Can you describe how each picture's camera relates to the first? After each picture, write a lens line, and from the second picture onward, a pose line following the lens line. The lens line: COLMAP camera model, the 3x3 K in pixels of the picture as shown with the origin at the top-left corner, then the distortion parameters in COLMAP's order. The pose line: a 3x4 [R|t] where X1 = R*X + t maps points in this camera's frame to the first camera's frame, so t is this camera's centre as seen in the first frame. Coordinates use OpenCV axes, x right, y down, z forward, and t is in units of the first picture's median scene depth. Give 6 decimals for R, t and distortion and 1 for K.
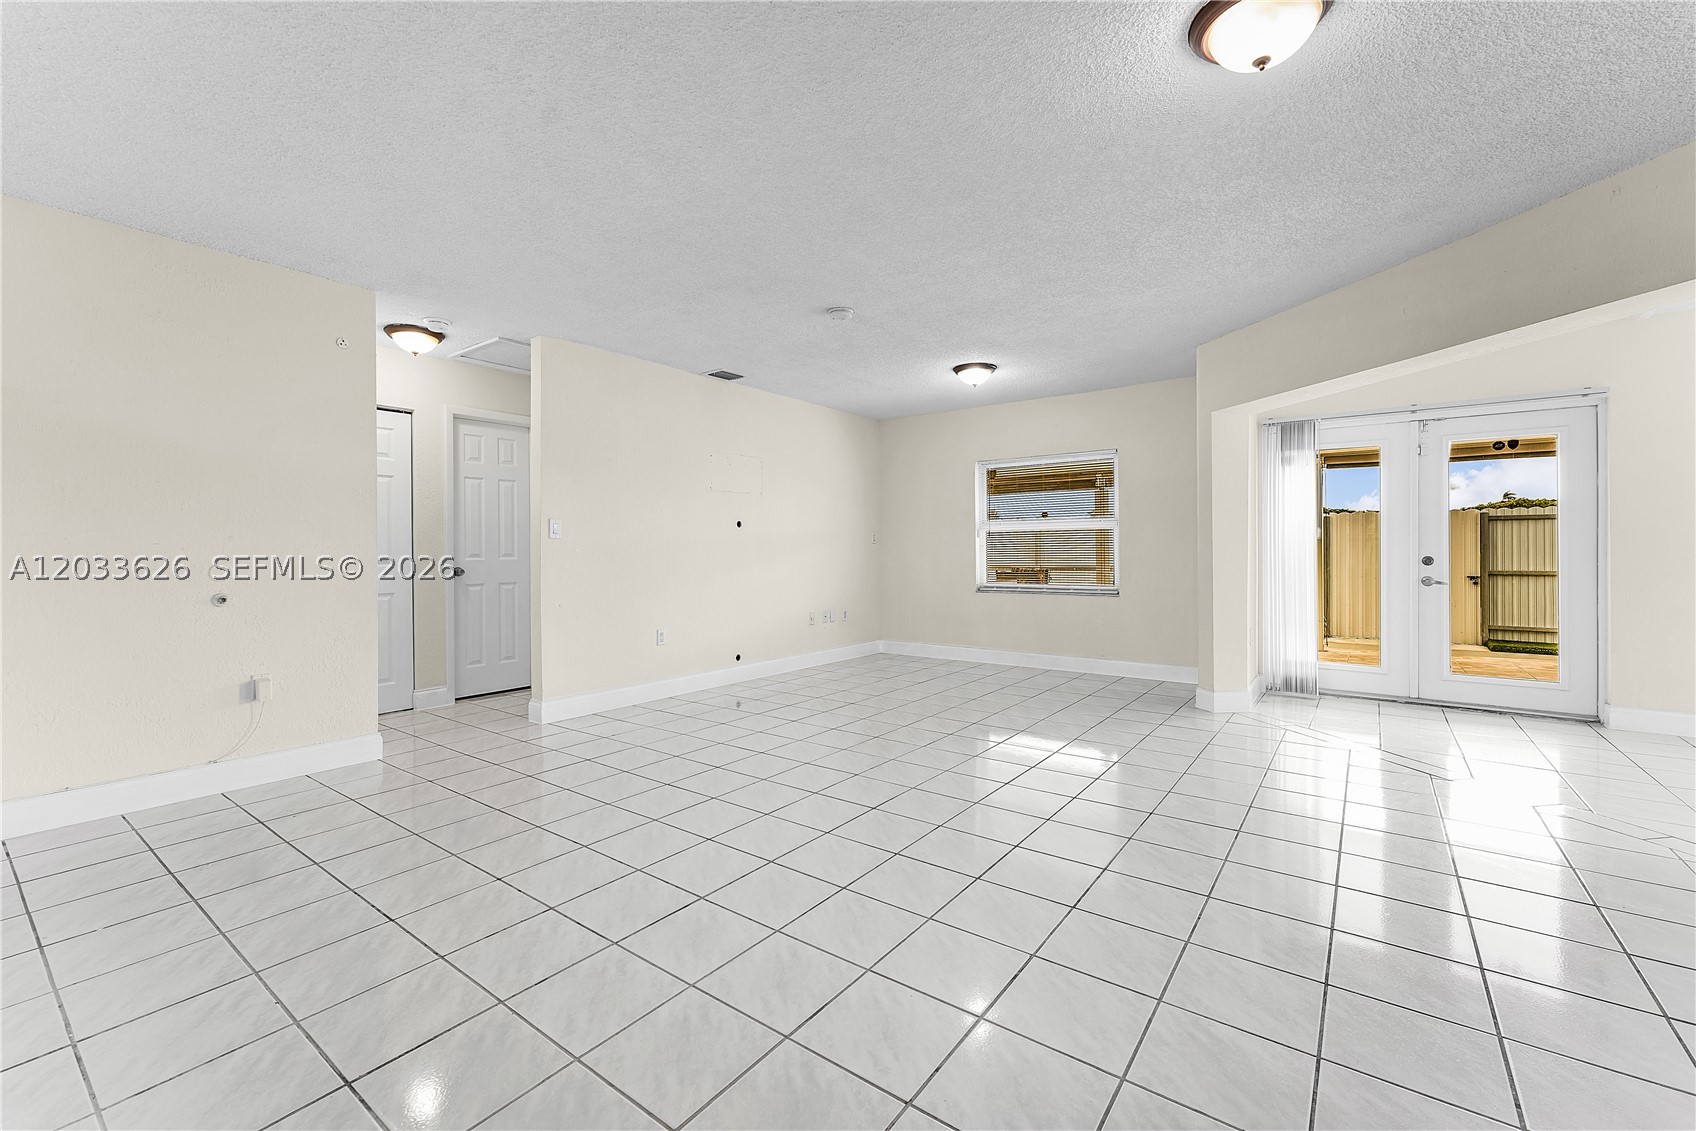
lens RADIAL K [[703.8, 0, 845.1], [0, 703.8, 548.4], [0, 0, 1]] dist [0.002574, 0.000398]
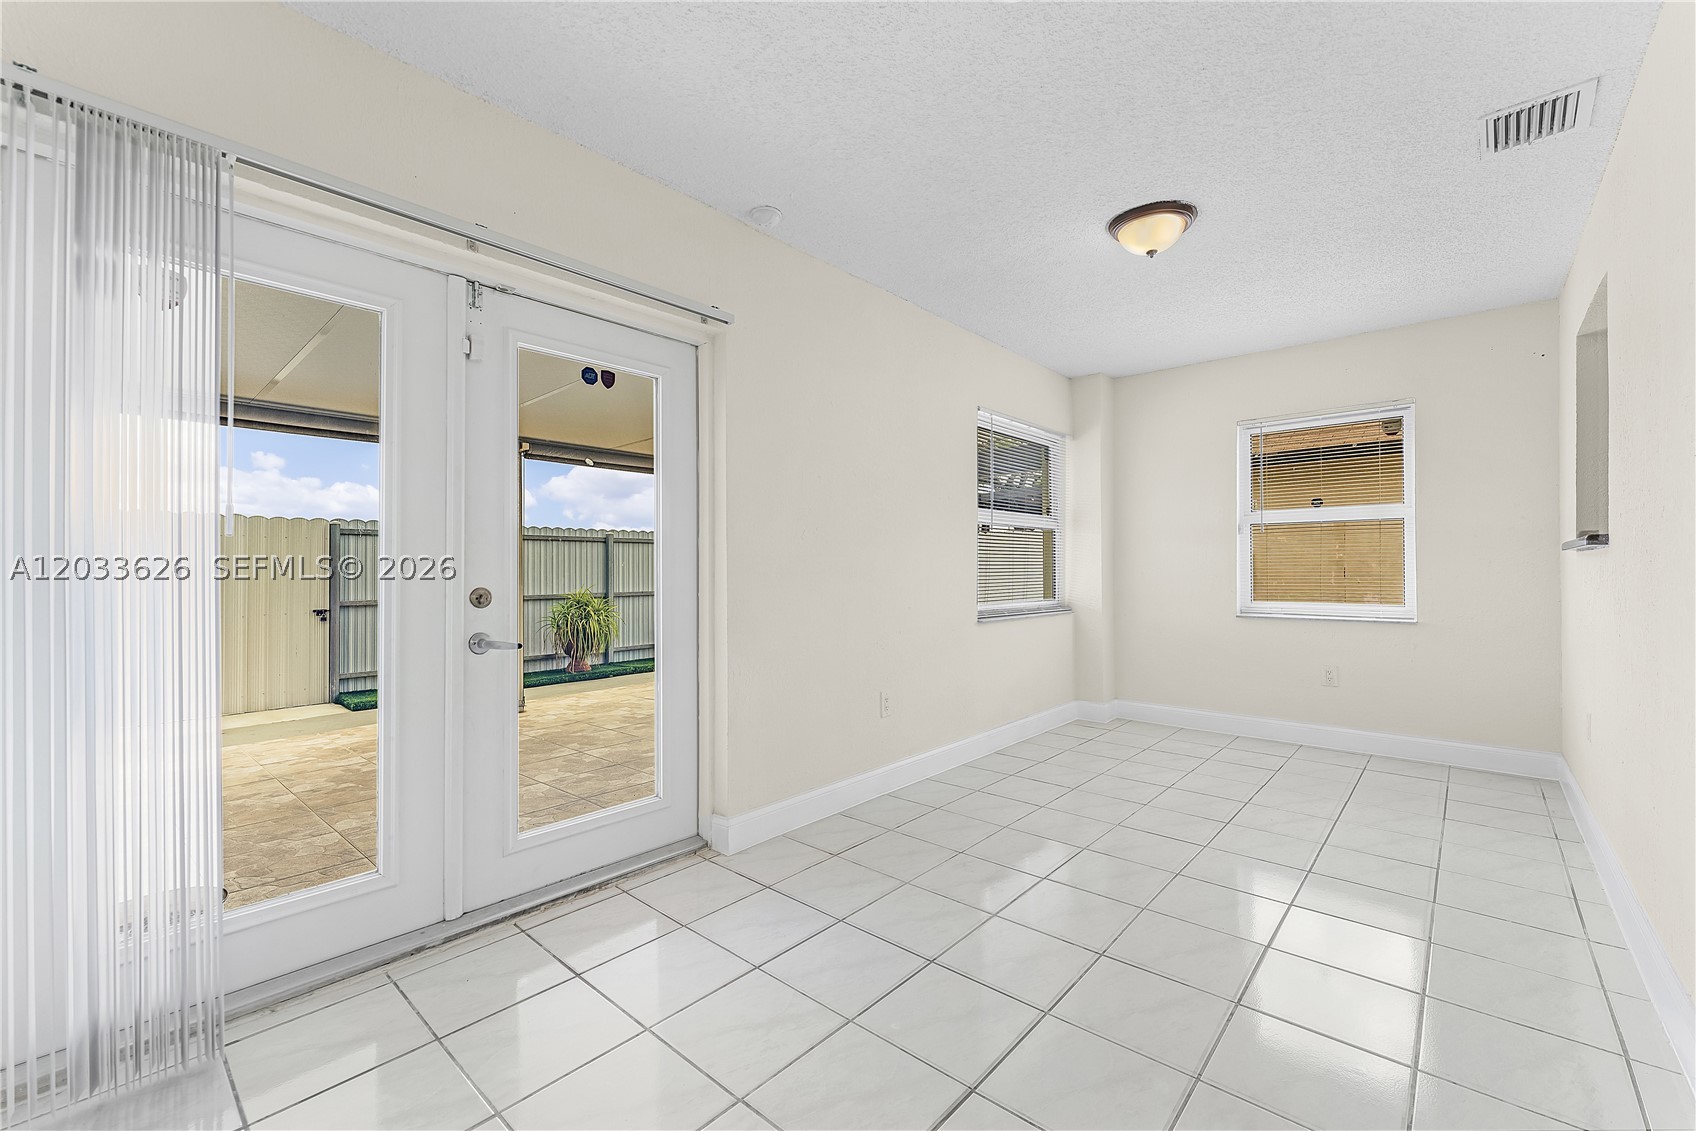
lens RADIAL K [[715.6, 0, 848.8], [0, 715.6, 571.0], [0, 0, 1]] dist [0.001567, 0.000034]
pose [[0.072348, 0.004564, 0.997369, 0.334690], [0.004700, 0.999977, -0.004917, 0.003362], [-0.997368, 0.005044, 0.072325, 0.630242]]
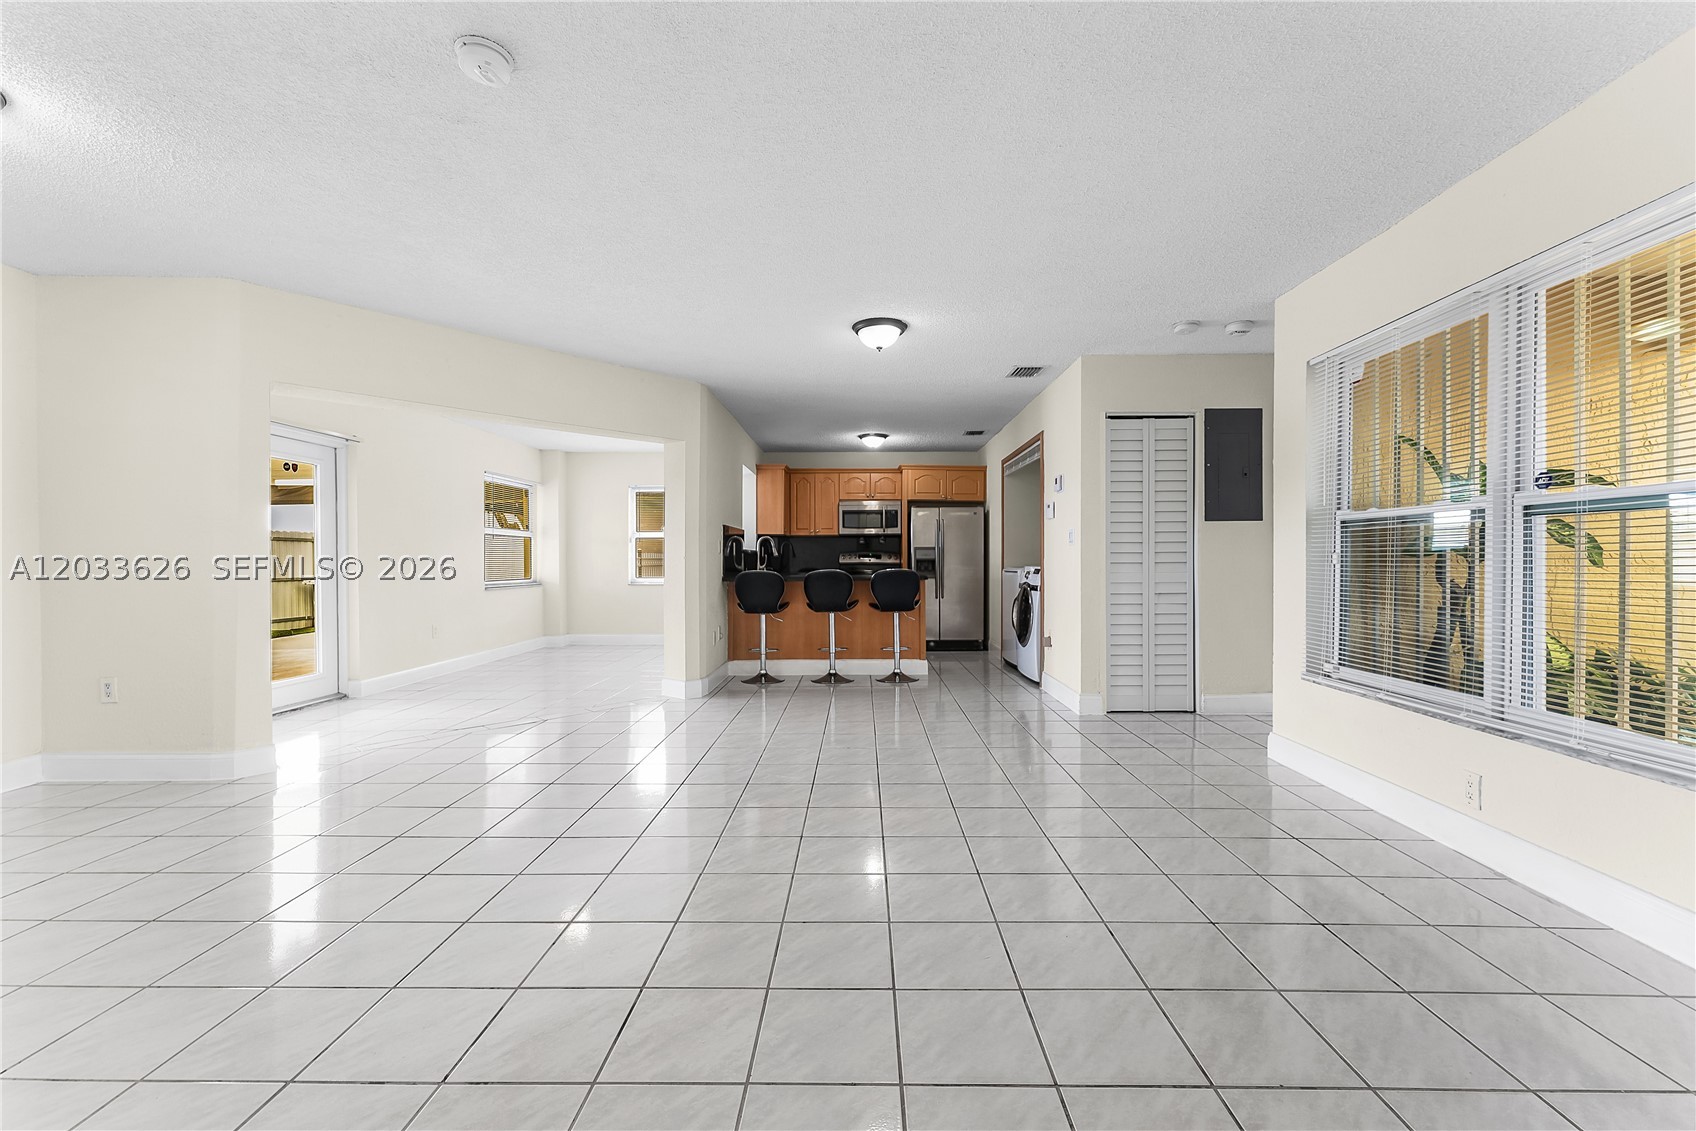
lens RADIAL K [[688.7, 0, 852.0], [0, 688.7, 567.9], [0, 0, 1]] dist [0.002986, 0.000269]
pose [[-0.590662, -0.002759, 0.806914, -0.373922], [0.004174, 0.999970, 0.006475, 0.006360], [-0.806908, 0.007193, -0.590633, 0.760460]]
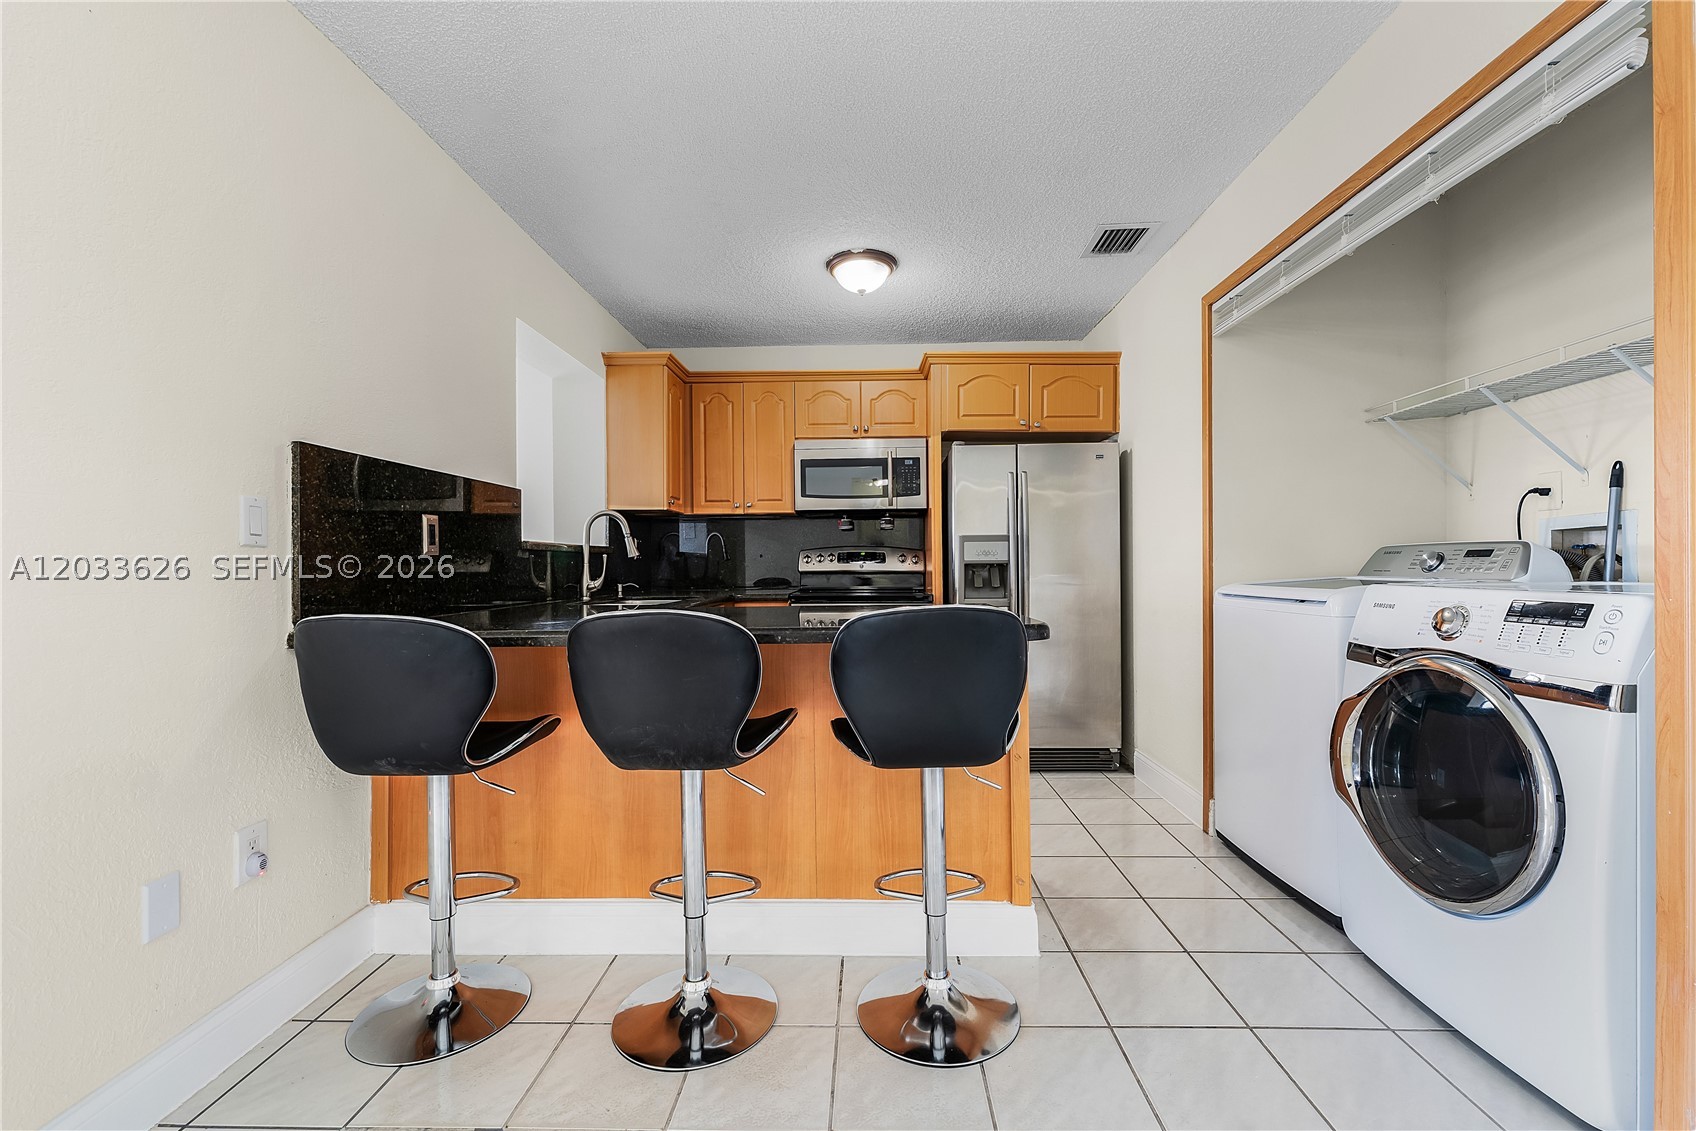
lens RADIAL K [[694.9, 0, 845.0], [0, 694.9, 564.4], [0, 0, 1]] dist [0.004197, 0.000111]
pose [[-0.570899, 0.009723, 0.820963, 0.234264], [0.011031, 0.999930, -0.004171, 0.001105], [-0.820946, 0.006675, -0.570966, 0.266039]]
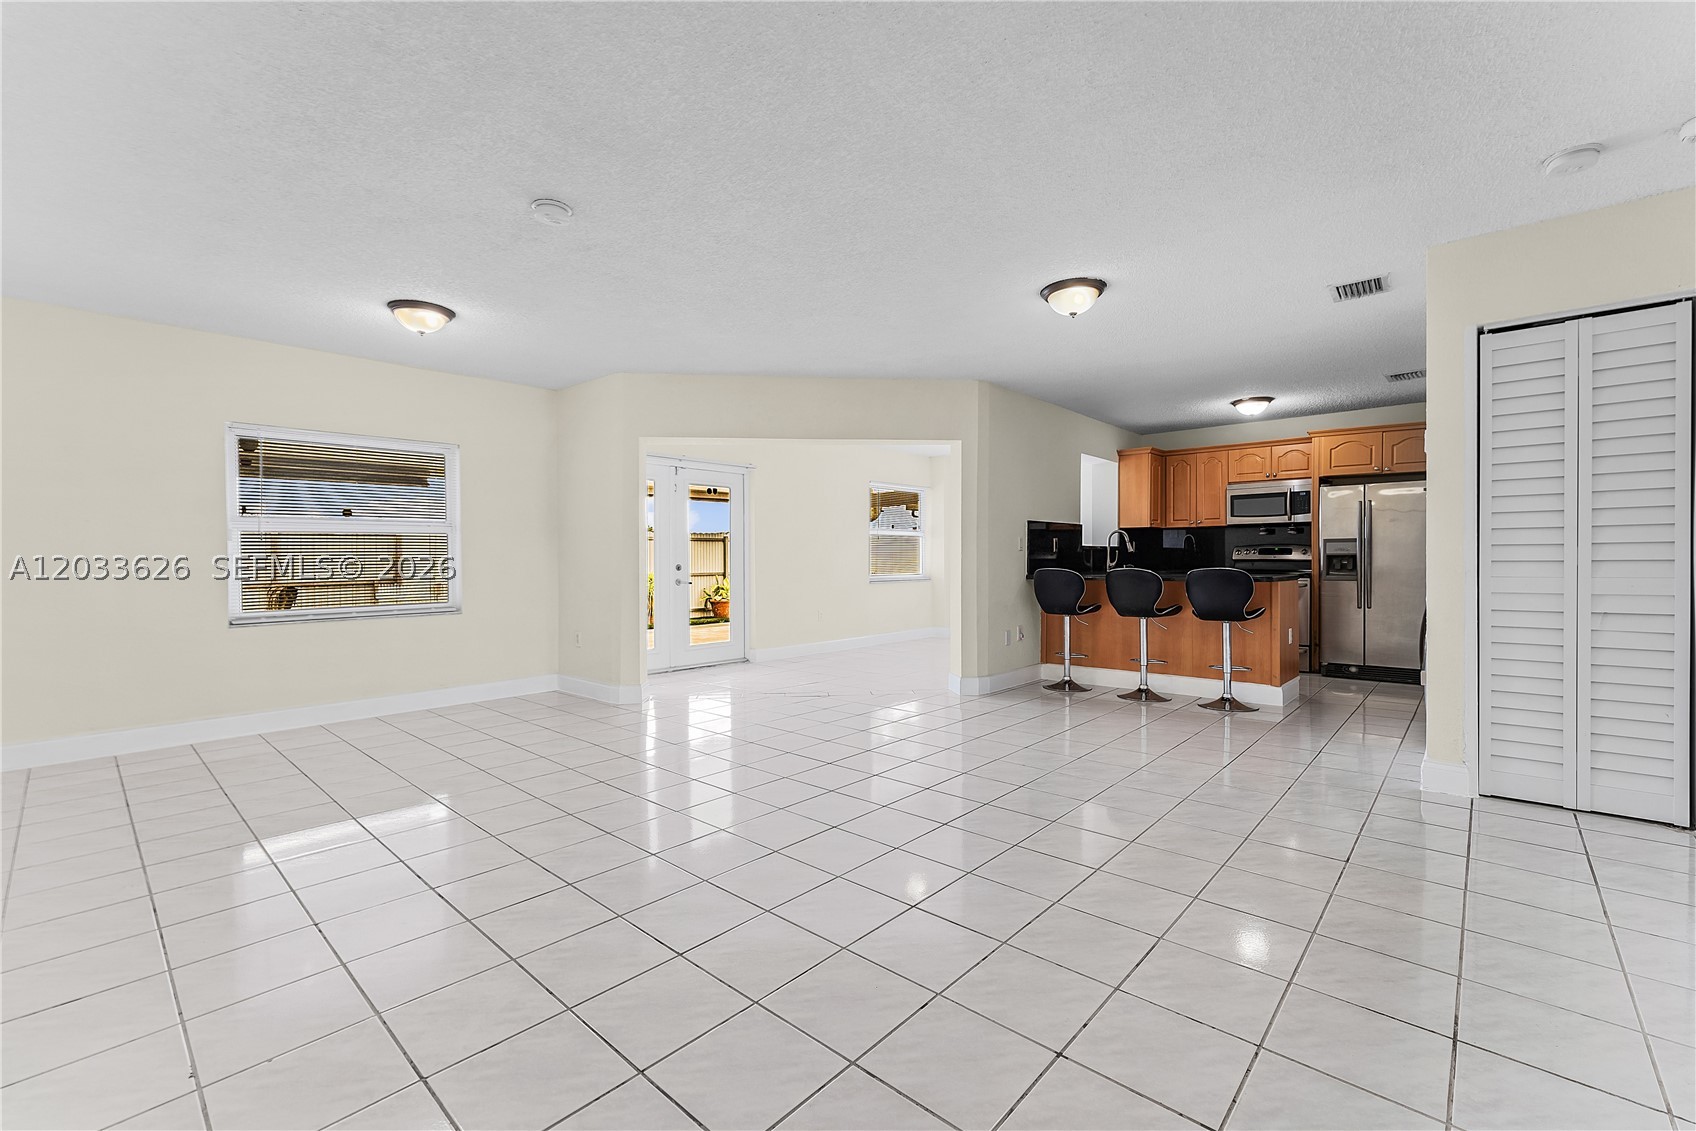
lens RADIAL K [[708.4, 0, 851.9], [0, 708.4, 560.4], [0, 0, 1]] dist [-0.002322, -0.000301]
pose [[0.088317, 0.000725, 0.996092, -0.467595], [0.003812, 0.999992, -0.001065, 0.005205], [-0.996085, 0.003891, 0.088314, 0.456833]]
